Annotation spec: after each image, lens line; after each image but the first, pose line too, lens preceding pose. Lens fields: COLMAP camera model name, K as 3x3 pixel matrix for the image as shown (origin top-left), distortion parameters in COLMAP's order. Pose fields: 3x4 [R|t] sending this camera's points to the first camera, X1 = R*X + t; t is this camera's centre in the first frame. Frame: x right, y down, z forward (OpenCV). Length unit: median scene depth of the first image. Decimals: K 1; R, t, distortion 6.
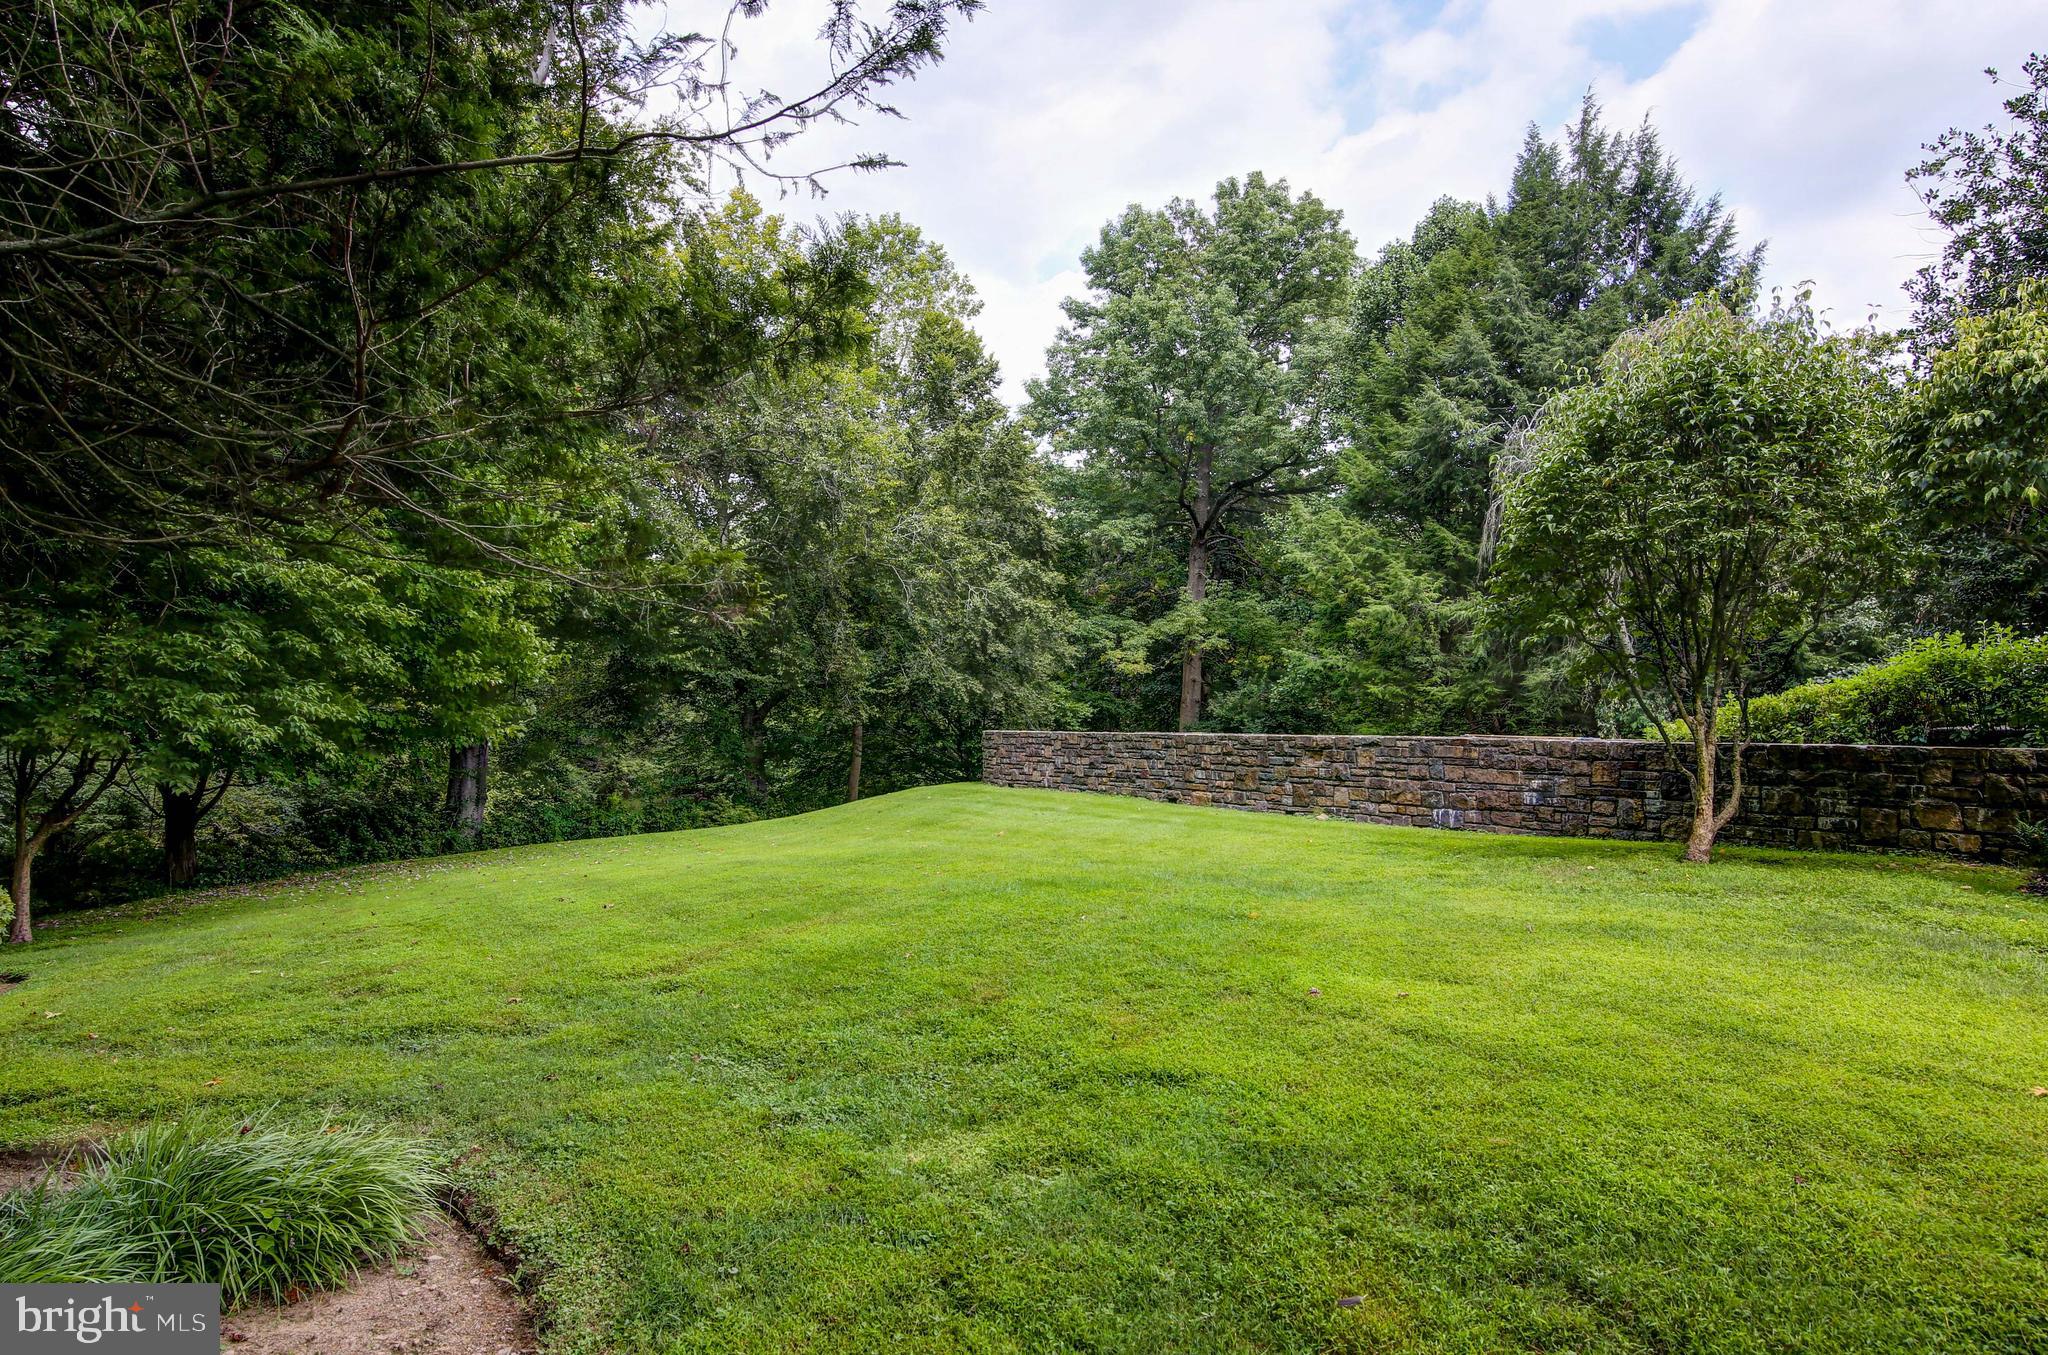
lens RADIAL K [[1218.3, 0, 1024.0], [0, 1218.3, 677.5], [0, 0, 1]] dist [-0.003386, -0.000668]
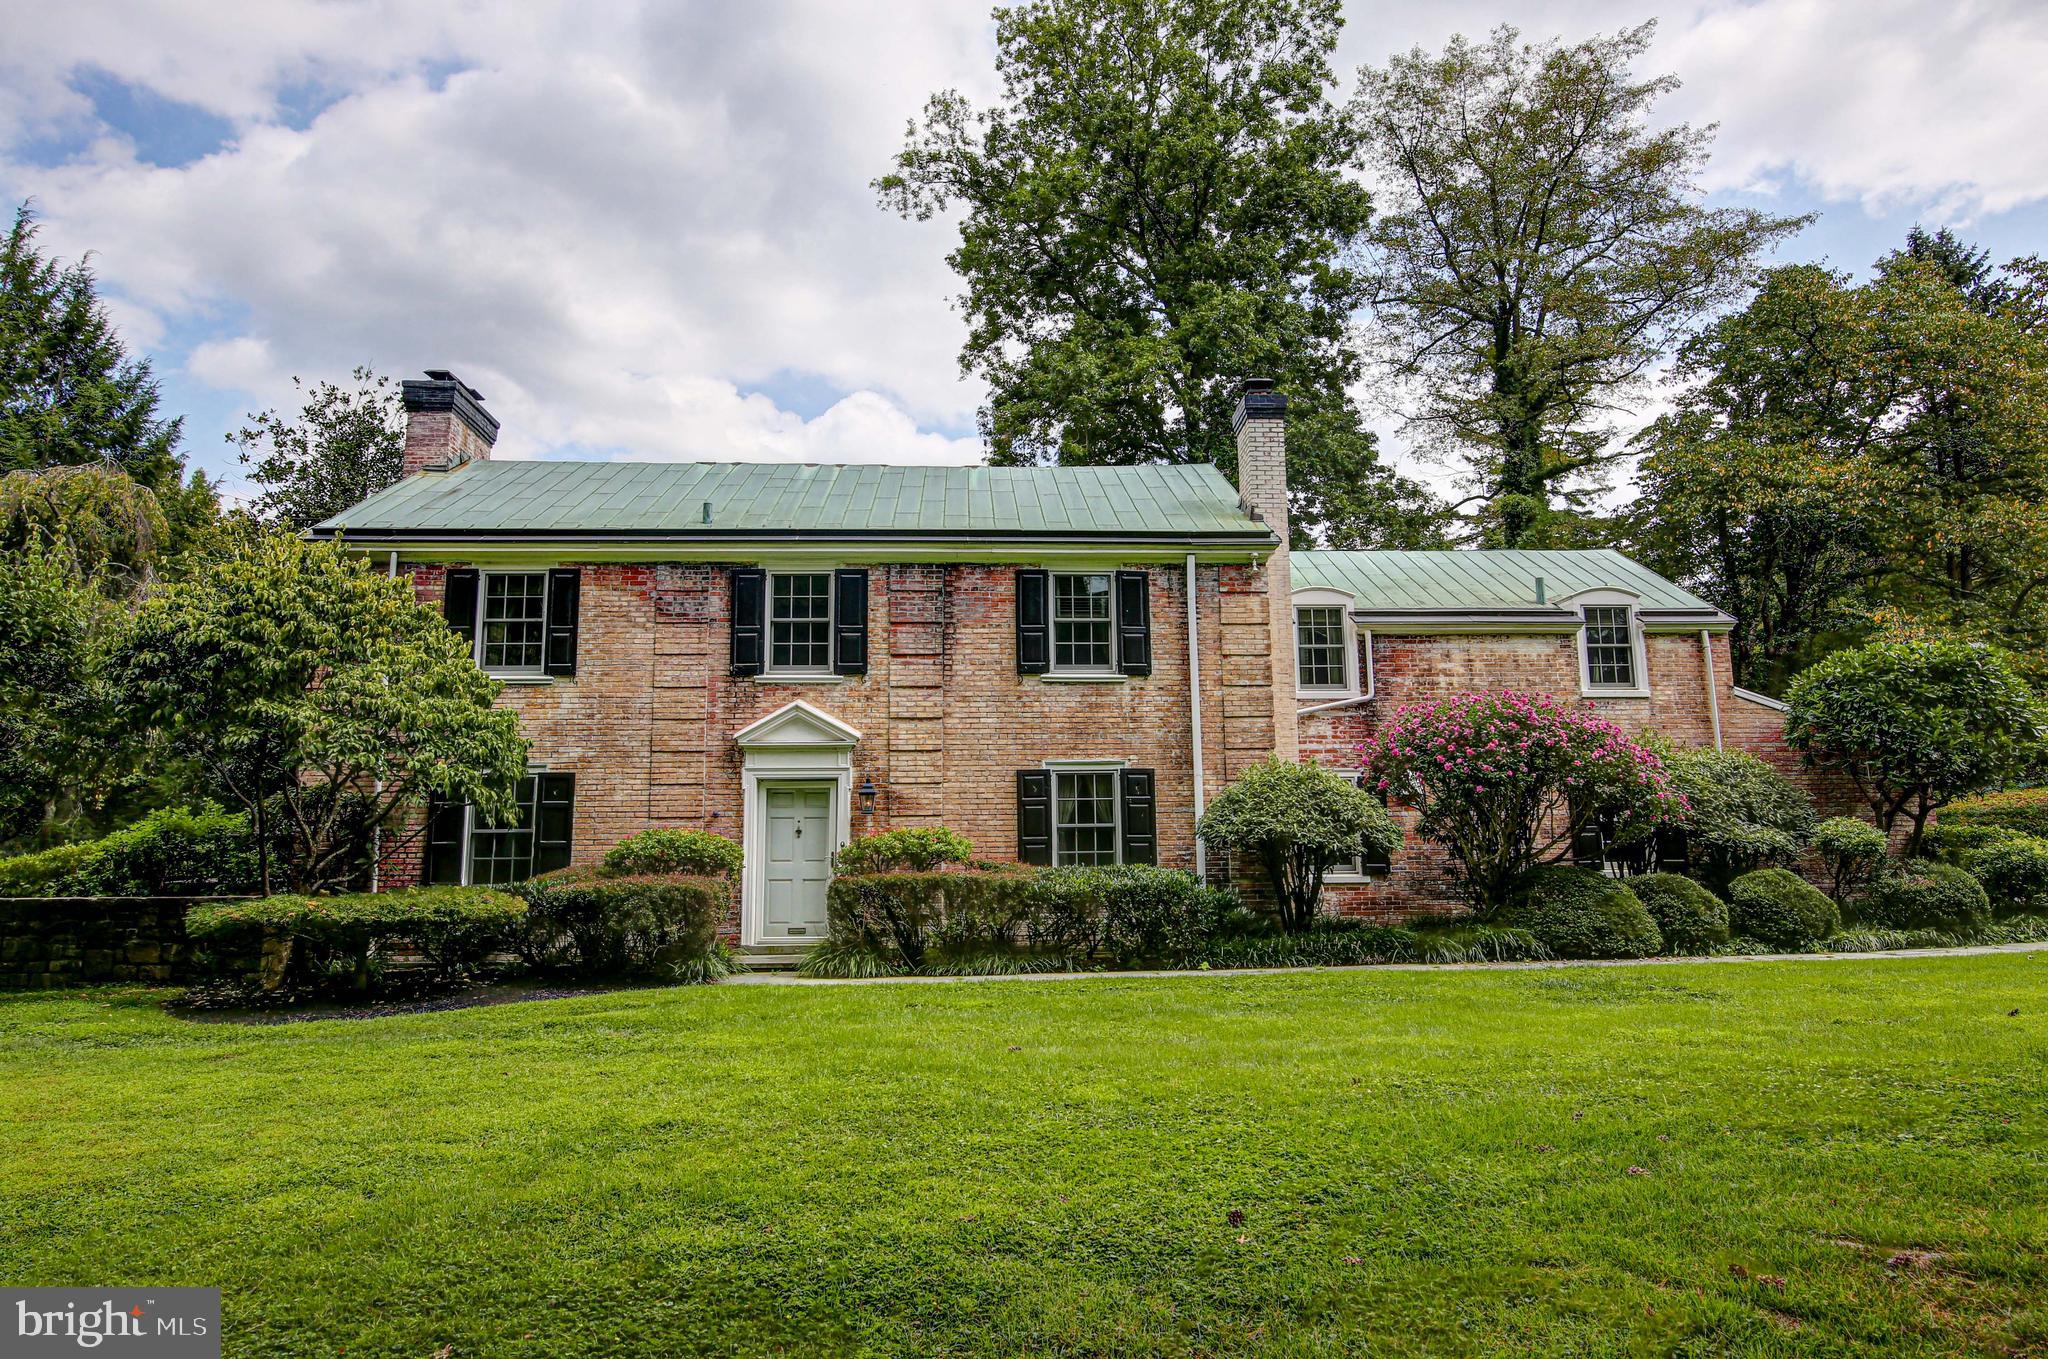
lens RADIAL K [[1218.3, 0, 1024.0], [0, 1218.3, 679.5], [0, 0, 1]] dist [-0.003386, -0.000668]
pose [[0.434871, 0.119552, 0.892522, -0.004237], [-0.020256, 0.992196, -0.123034, -0.009609], [-0.900265, 0.035425, 0.433898, -0.119264]]
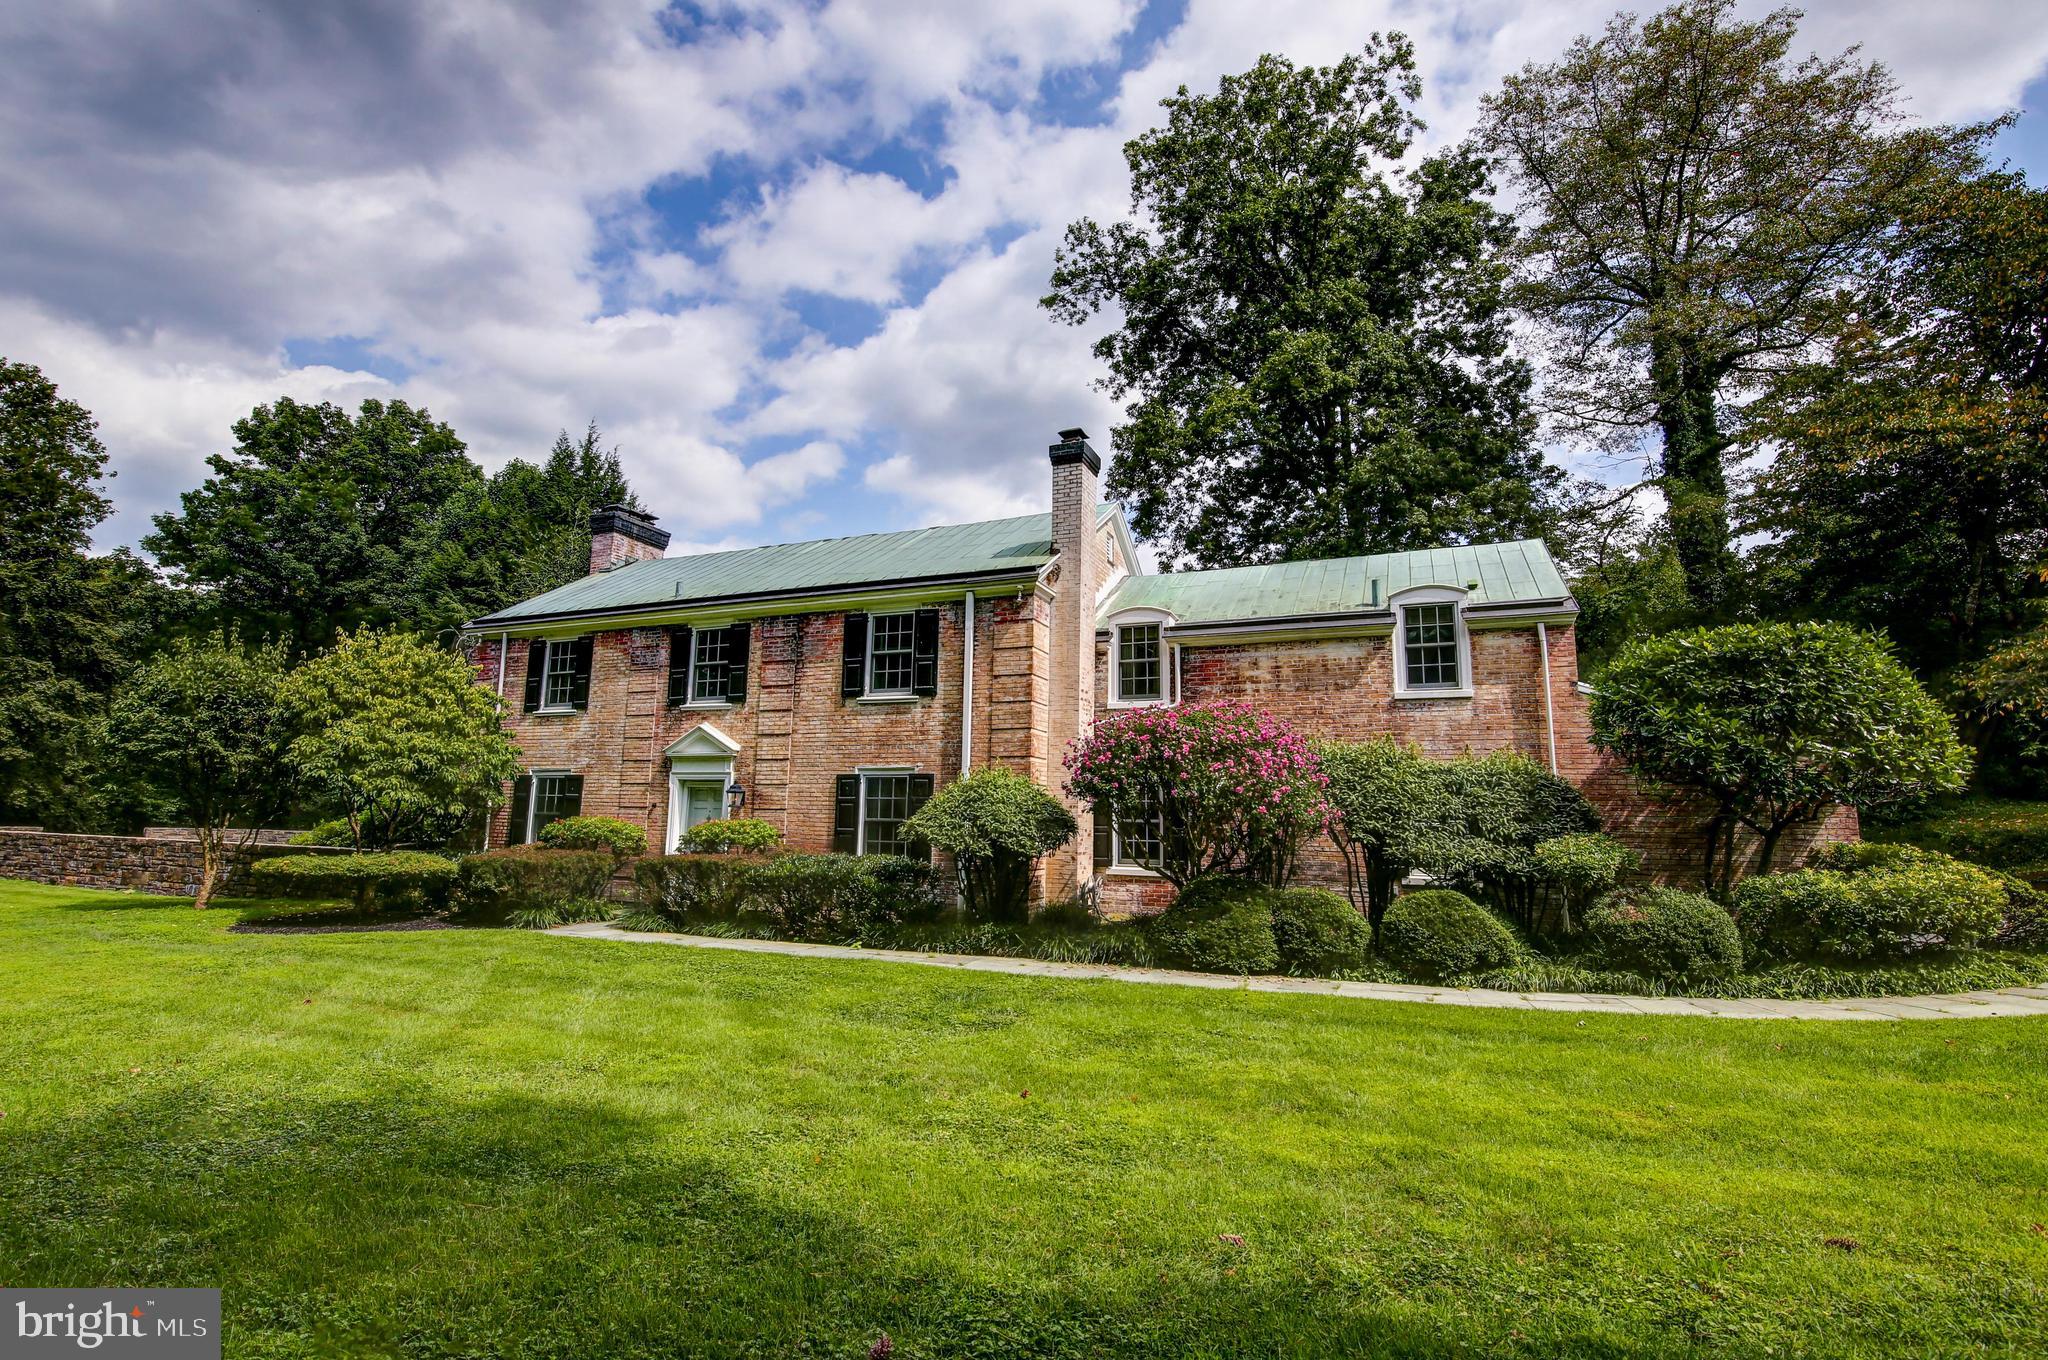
lens RADIAL K [[934.7, 0, 1024.0], [0, 934.7, 680.0], [0, 0, 1]] dist [-0.014996, -0.000152]
pose [[0.785090, 0.091329, 0.612611, 0.222161], [-0.031764, 0.993704, -0.107437, -0.034163], [-0.618567, 0.064888, 0.783048, -0.342171]]
